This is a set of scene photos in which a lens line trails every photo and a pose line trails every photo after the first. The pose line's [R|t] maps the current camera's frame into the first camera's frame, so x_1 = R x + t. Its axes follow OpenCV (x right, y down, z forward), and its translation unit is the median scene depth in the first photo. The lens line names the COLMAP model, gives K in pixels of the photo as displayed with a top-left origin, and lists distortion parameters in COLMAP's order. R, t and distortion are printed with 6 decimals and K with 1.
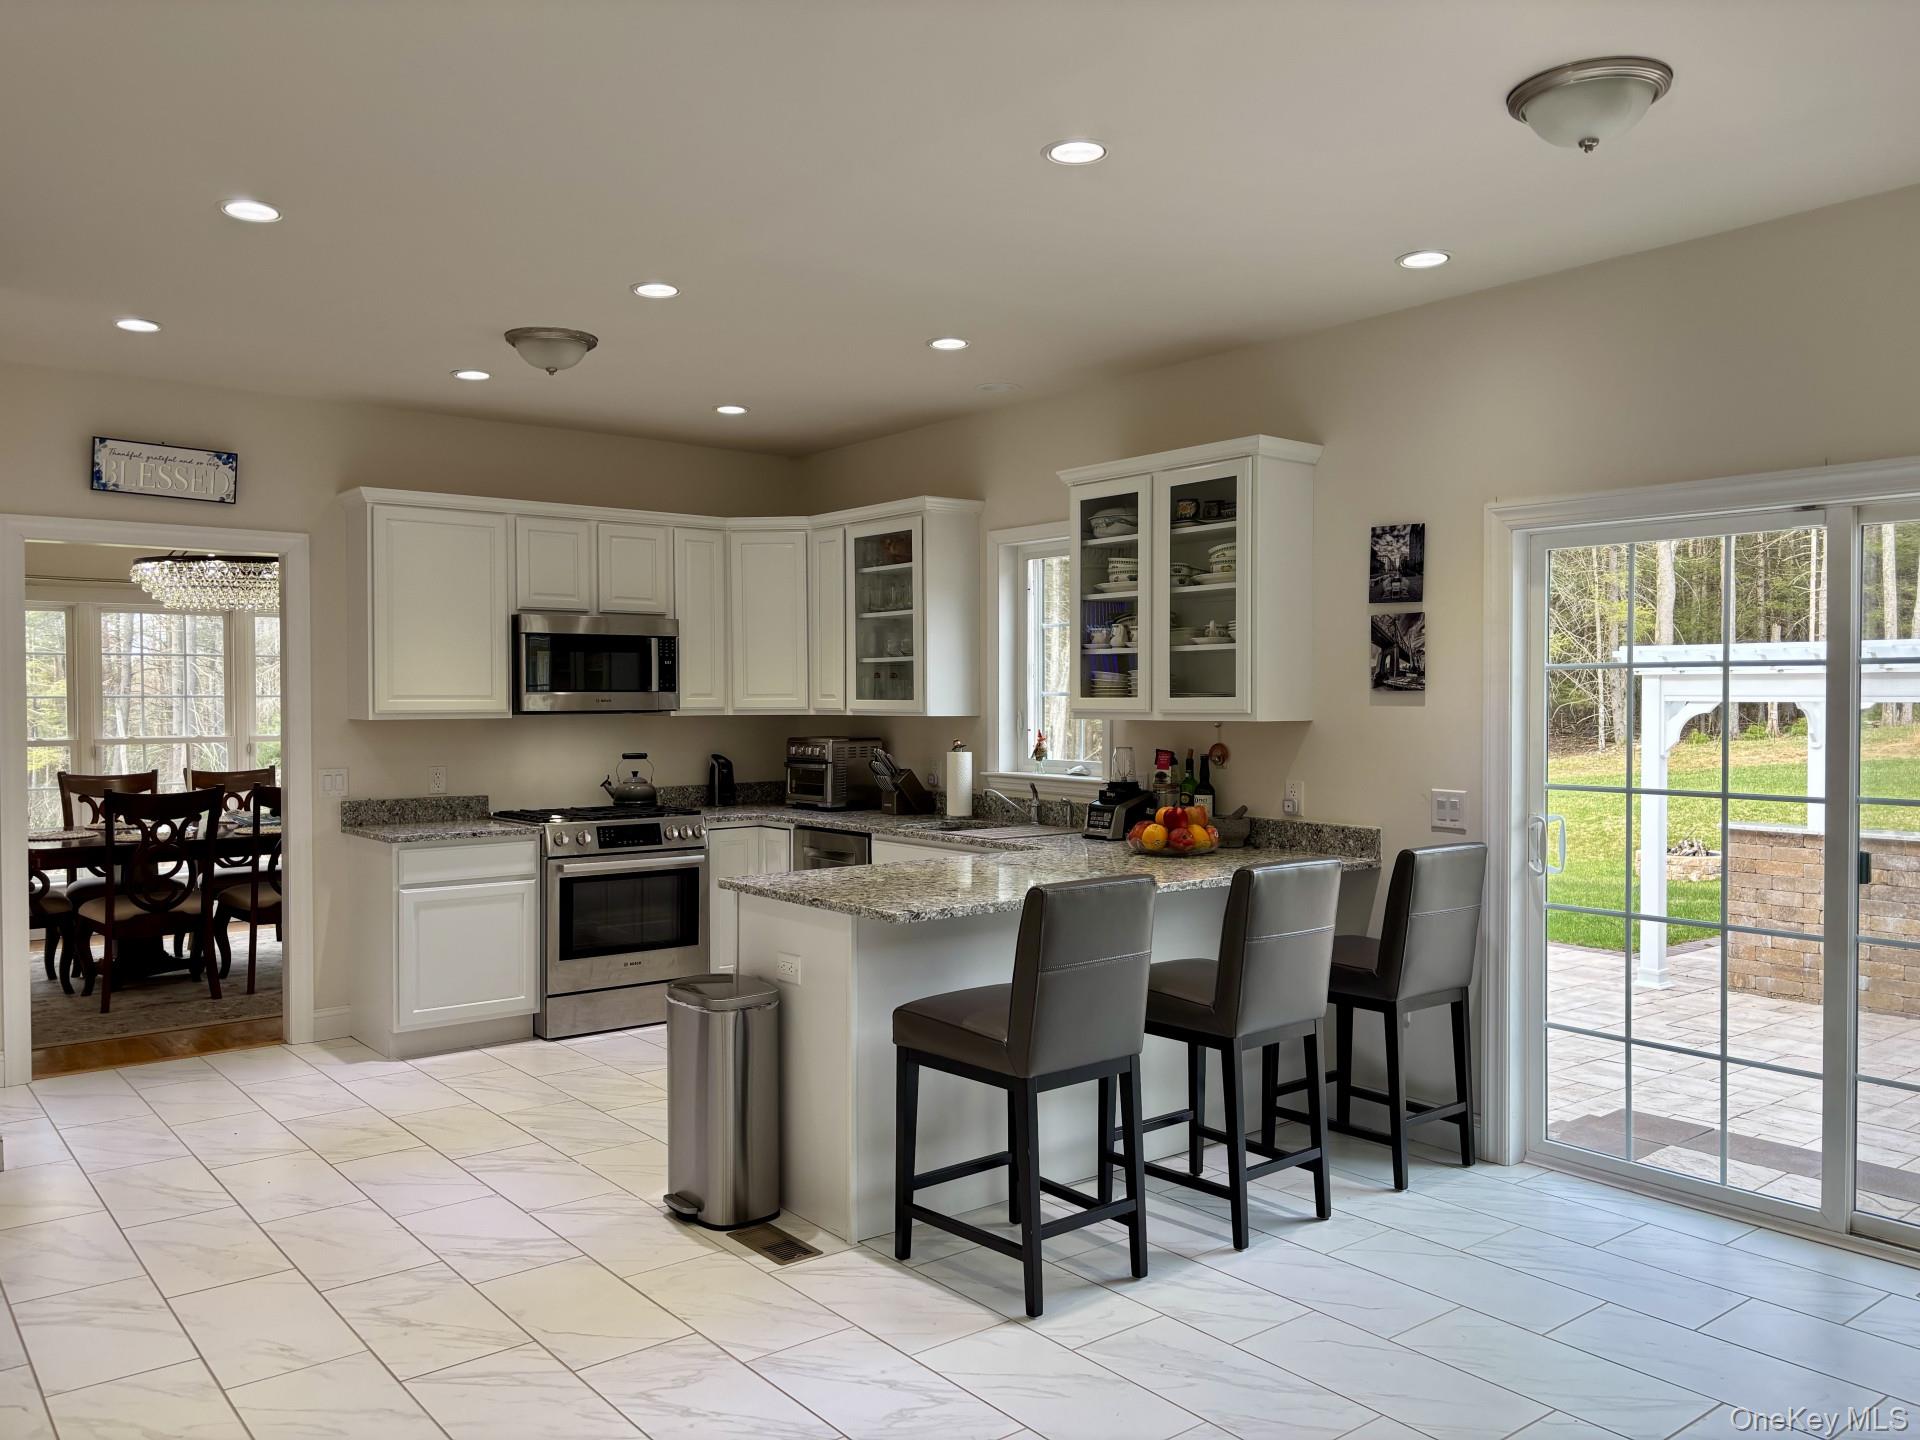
lens RADIAL K [[1463.2, 0, 949.6], [0, 1463.2, 715.1], [0, 0, 1]] dist [0.016681, -0.002590]
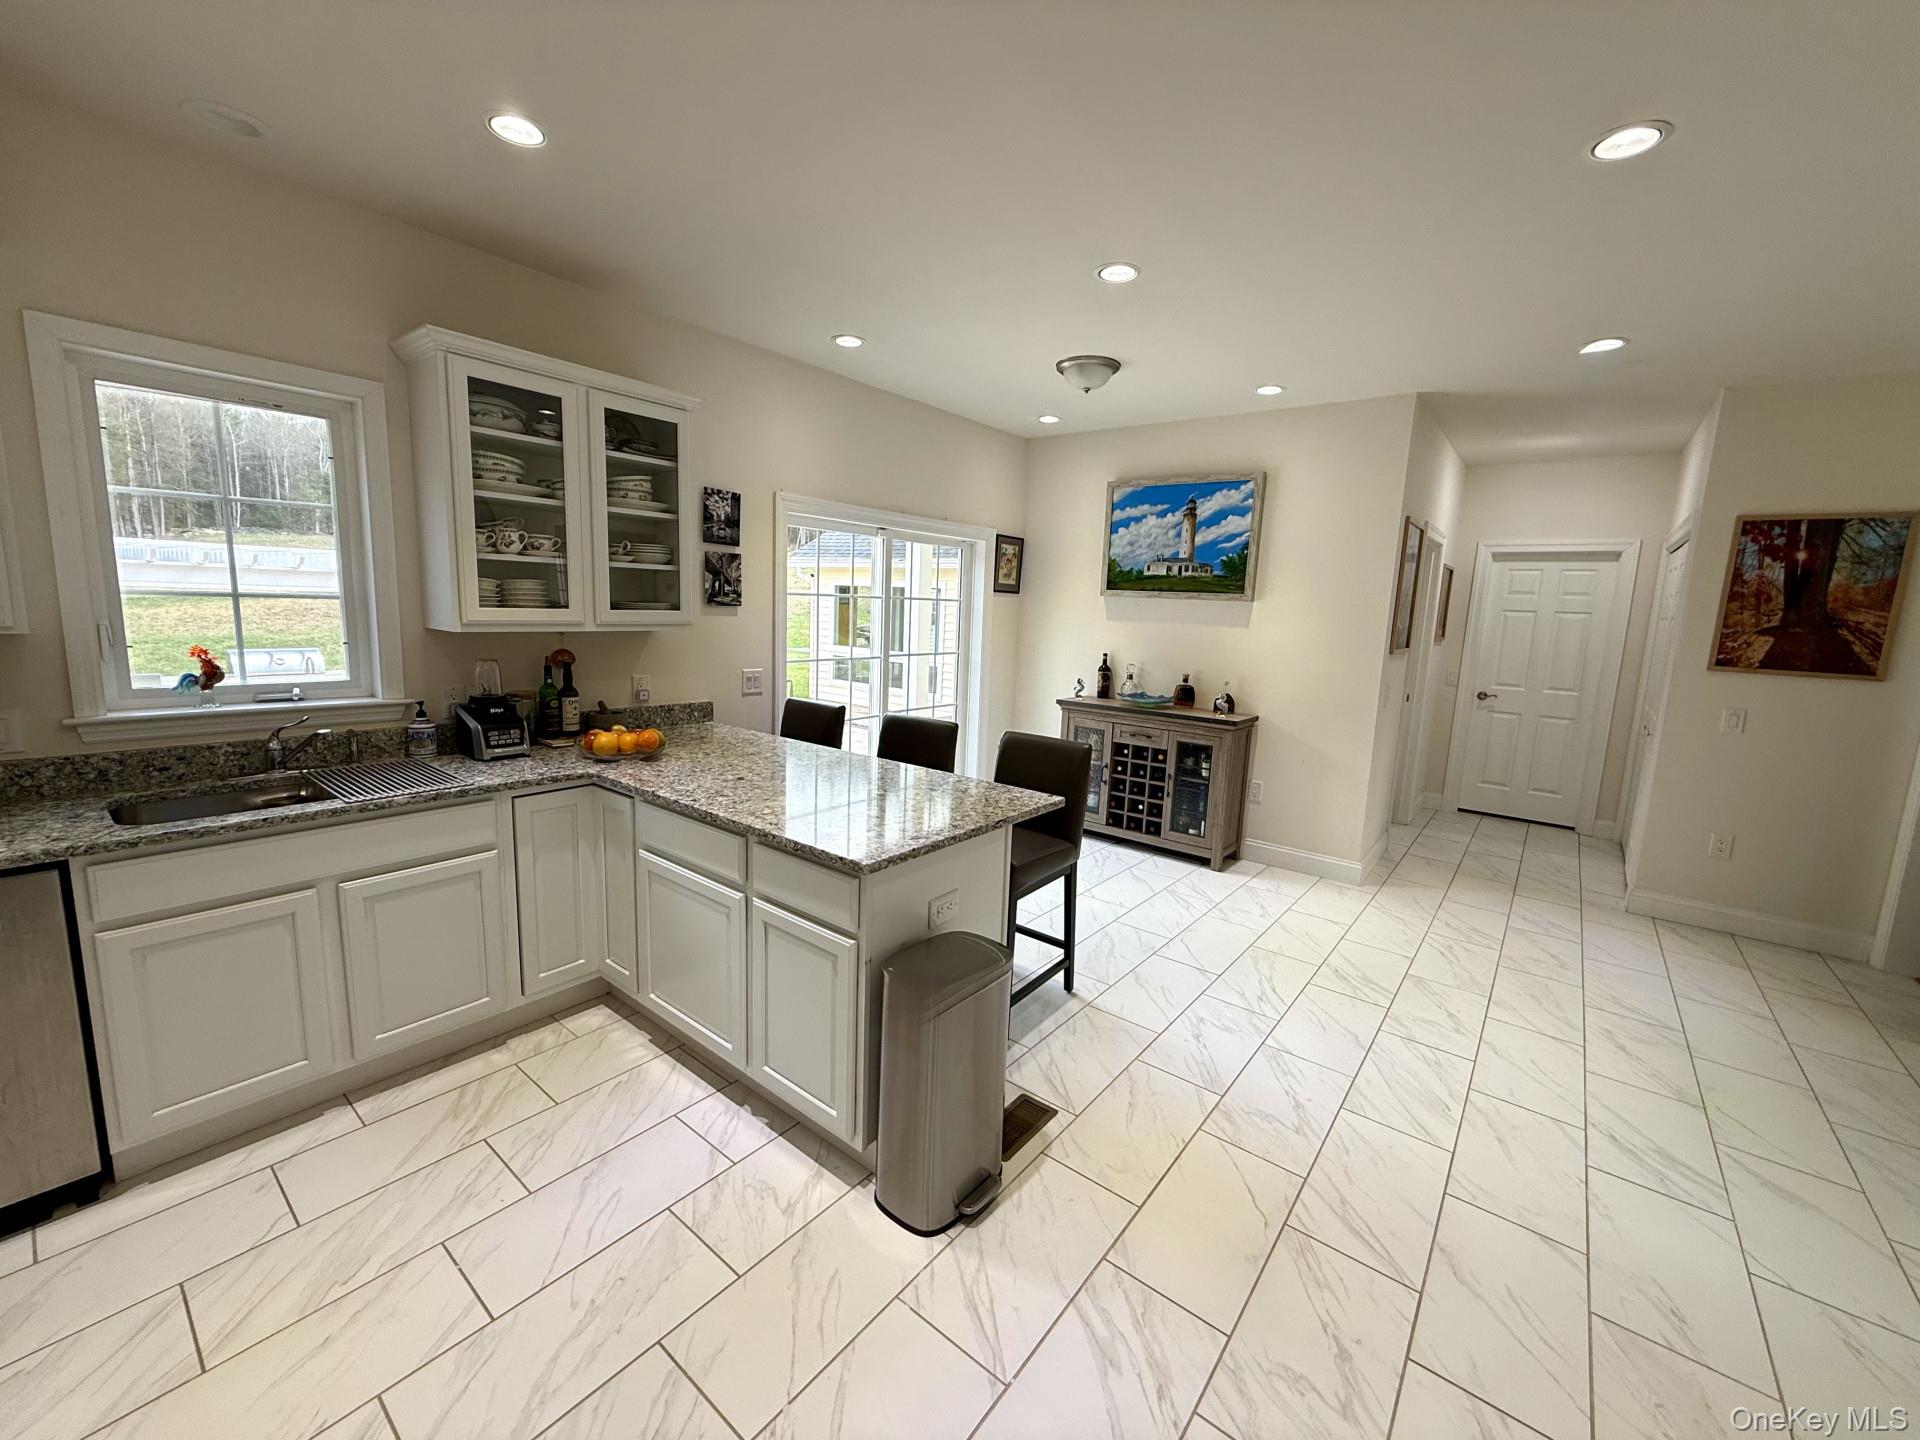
lens RADIAL K [[754.8, 0, 961.6], [0, 754.8, 716.8], [0, 0, 1]] dist [0.003125, 0.000065]
pose [[-0.224132, -0.151744, 0.962673, -0.489801], [-0.026431, 0.988387, 0.149644, -0.025927], [-0.974200, 0.008095, -0.225539, 0.925006]]
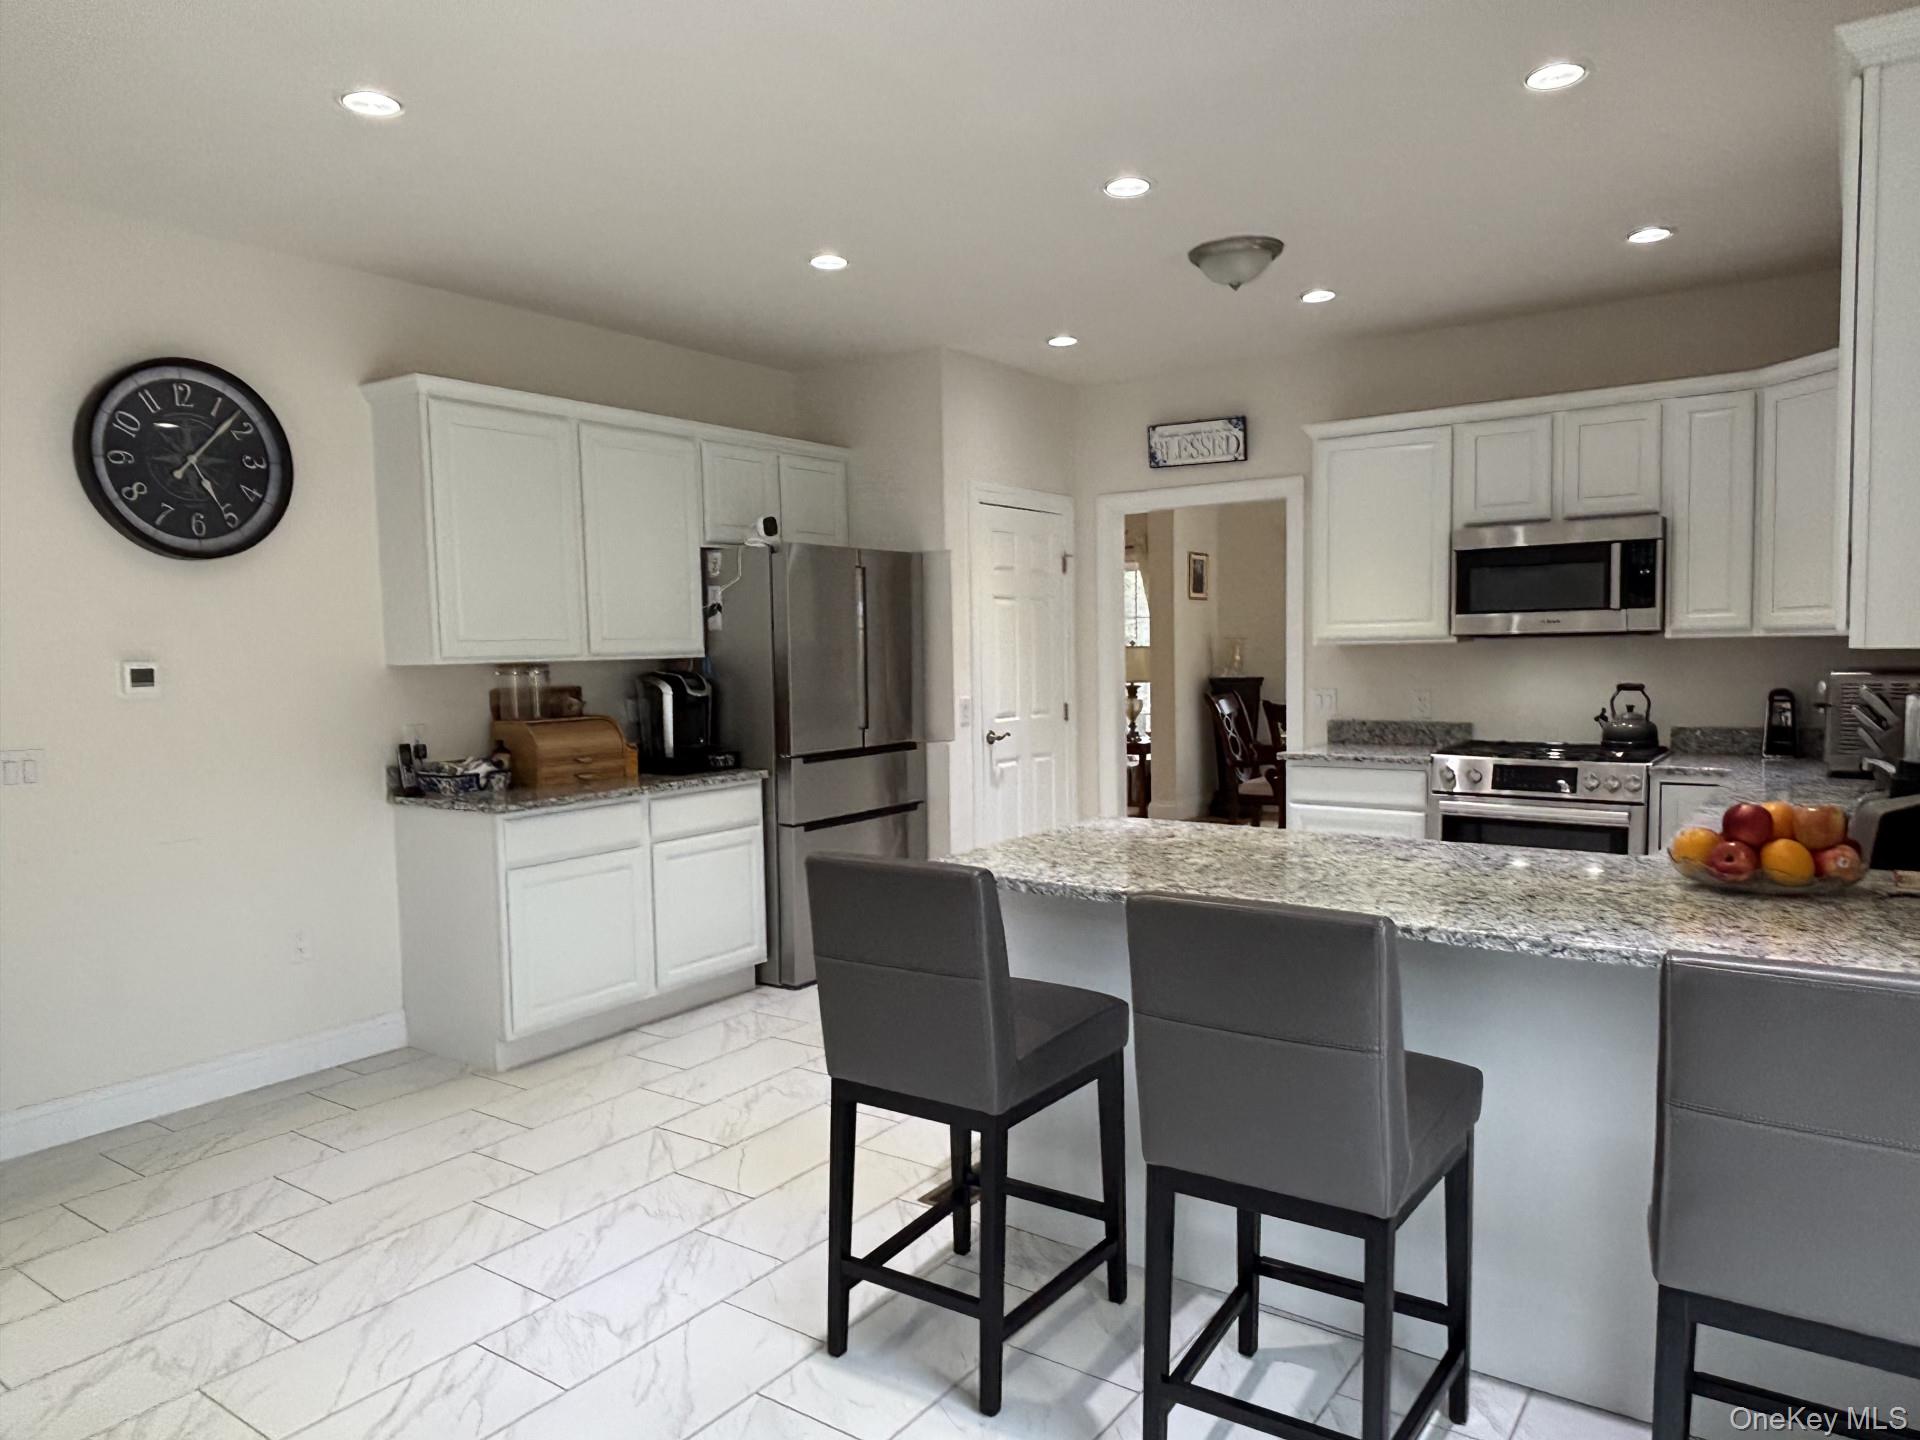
lens RADIAL K [[1254.5, 0, 951.7], [0, 1254.5, 737.3], [0, 0, 1]] dist [0.008481, 0.000539]
pose [[0.267375, 0.068476, -0.961156, 0.520312], [0.008358, 0.997269, 0.073374, 0.001156], [0.963556, -0.027652, 0.266073, 0.614335]]
